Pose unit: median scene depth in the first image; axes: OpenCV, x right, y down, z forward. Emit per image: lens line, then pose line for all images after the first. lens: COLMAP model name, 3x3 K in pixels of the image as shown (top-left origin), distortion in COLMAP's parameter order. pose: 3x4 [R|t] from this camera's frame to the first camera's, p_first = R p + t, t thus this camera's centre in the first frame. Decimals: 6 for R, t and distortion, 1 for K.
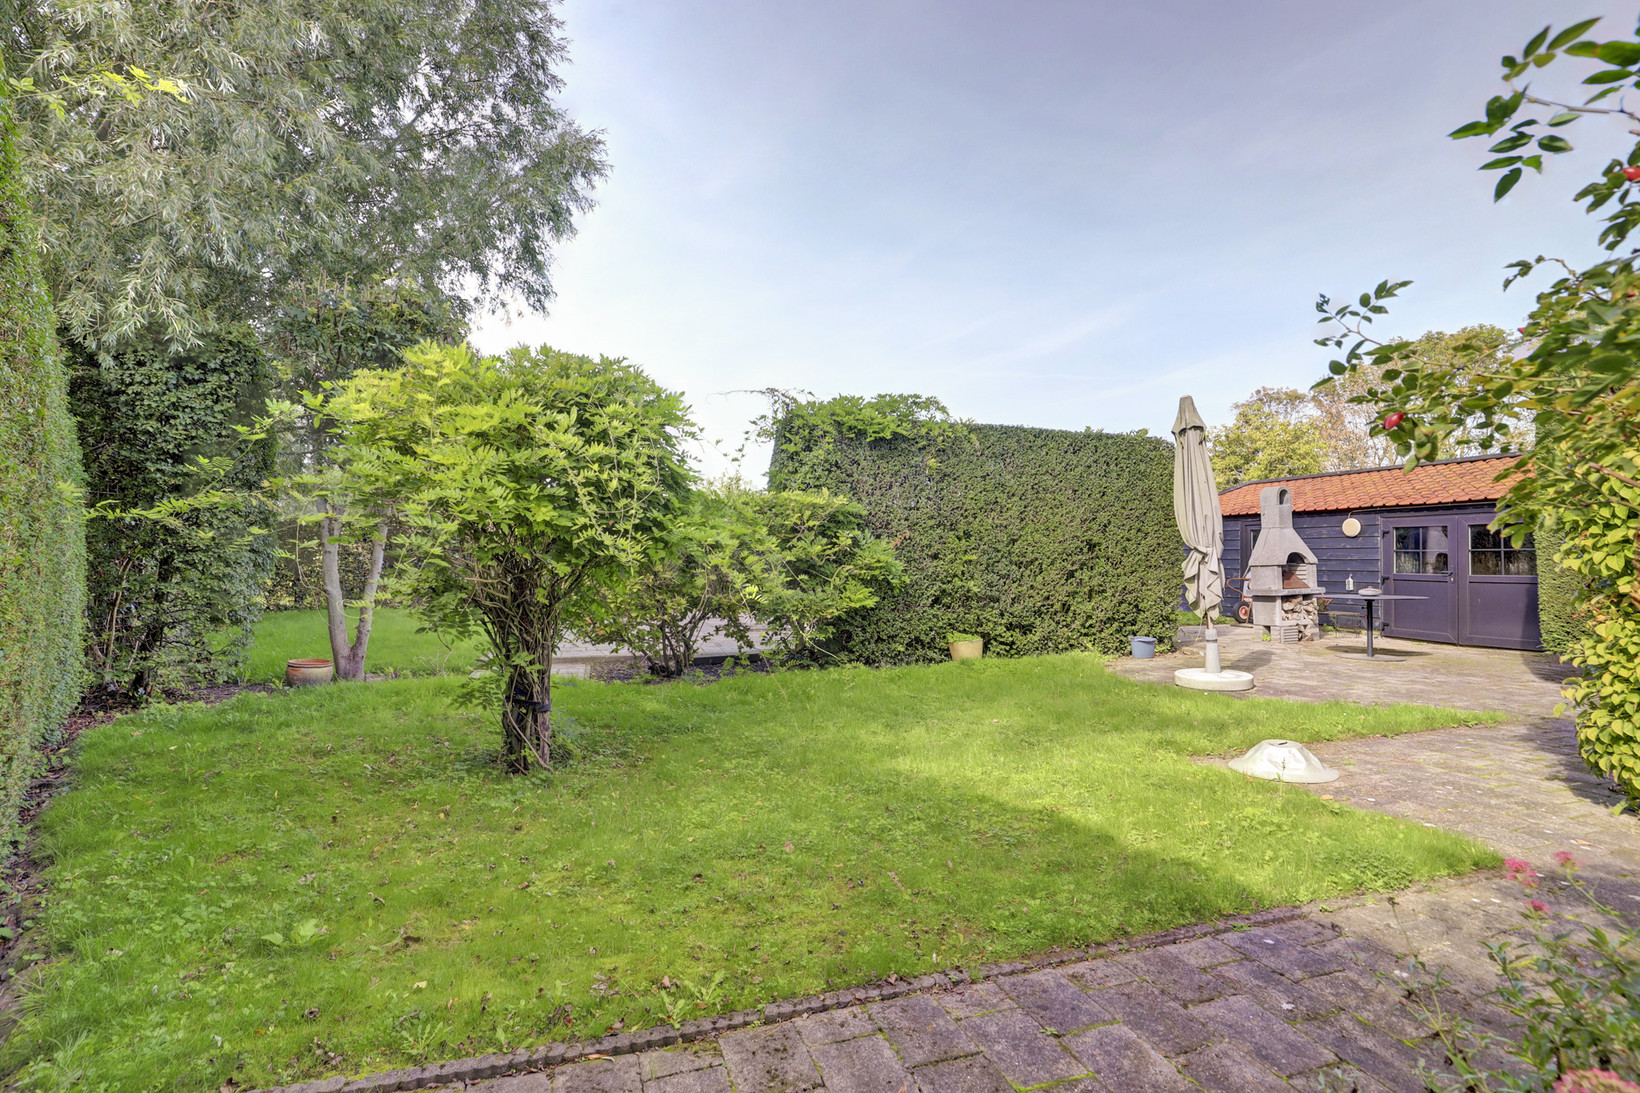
lens RADIAL K [[761.8, 0, 819.6], [0, 761.8, 545.5], [0, 0, 1]] dist [-0.030075, 0.006472]
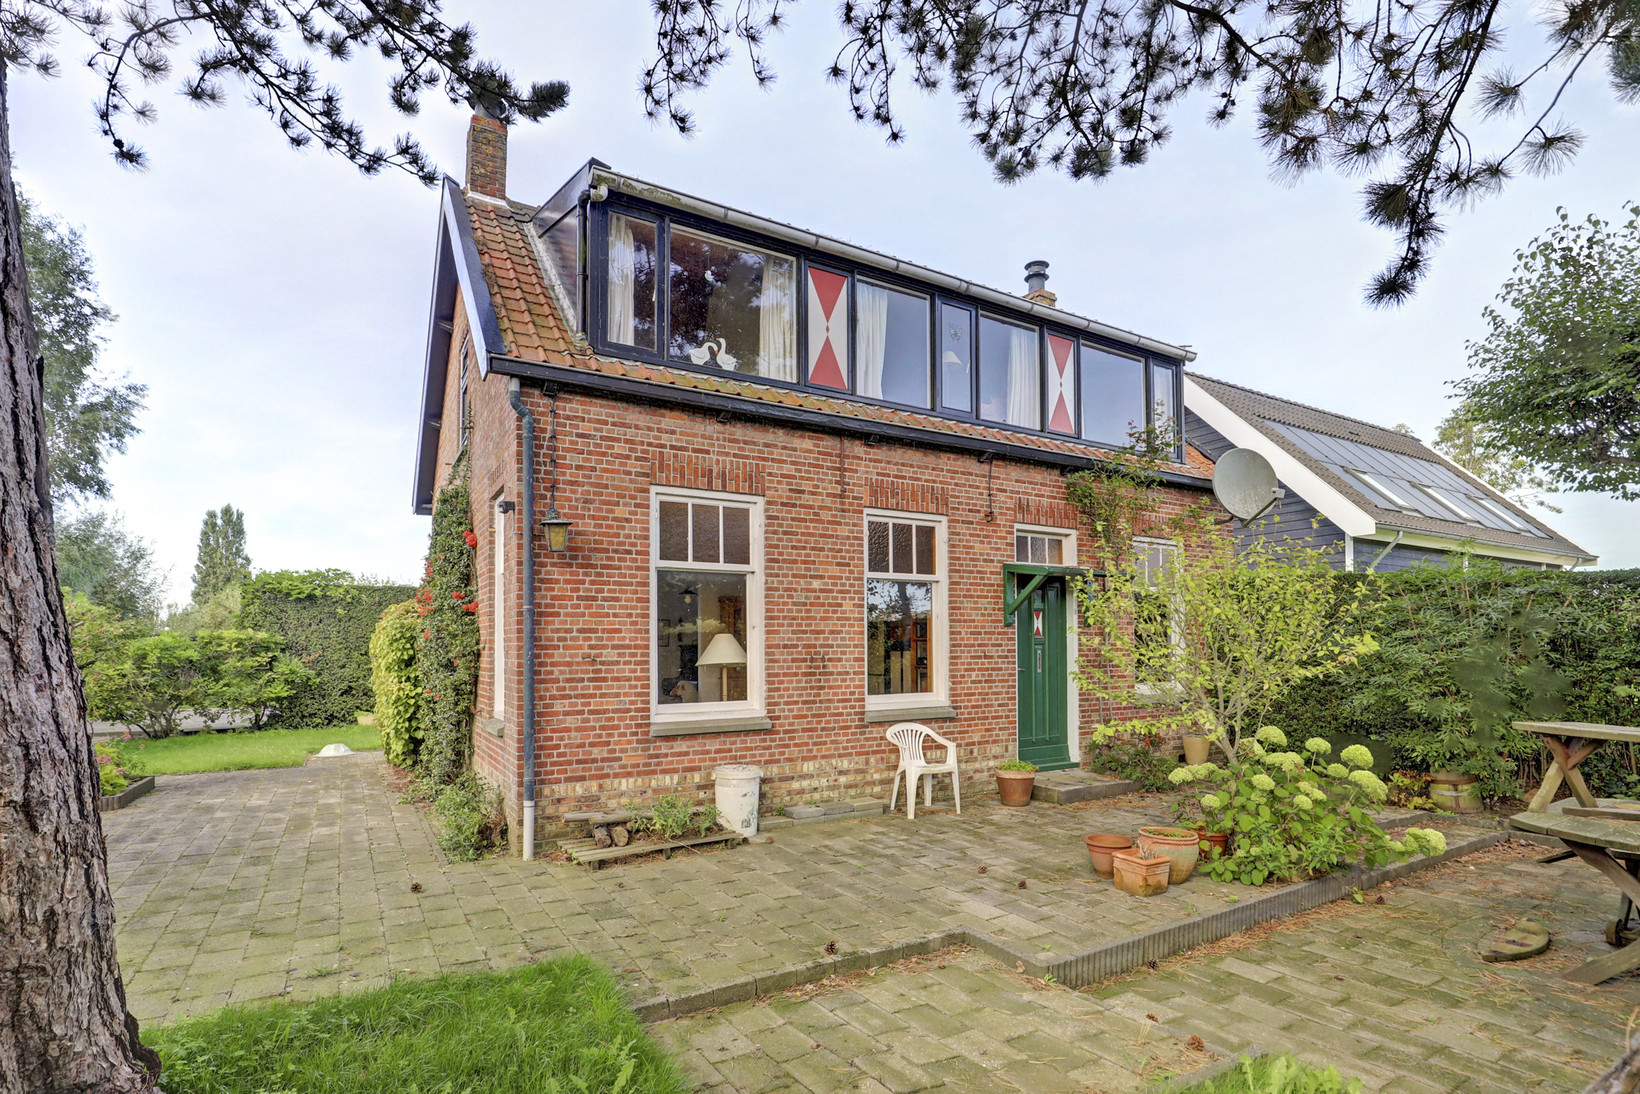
lens RADIAL K [[794.9, 0, 818.2], [0, 794.9, 629.3], [0, 0, 1]] dist [-0.028951, -0.000583]
pose [[0.966964, -0.000189, 0.254915, 0.749468], [0.003165, 0.999932, -0.011265, -0.045836], [-0.254895, 0.011699, 0.966898, -0.987933]]
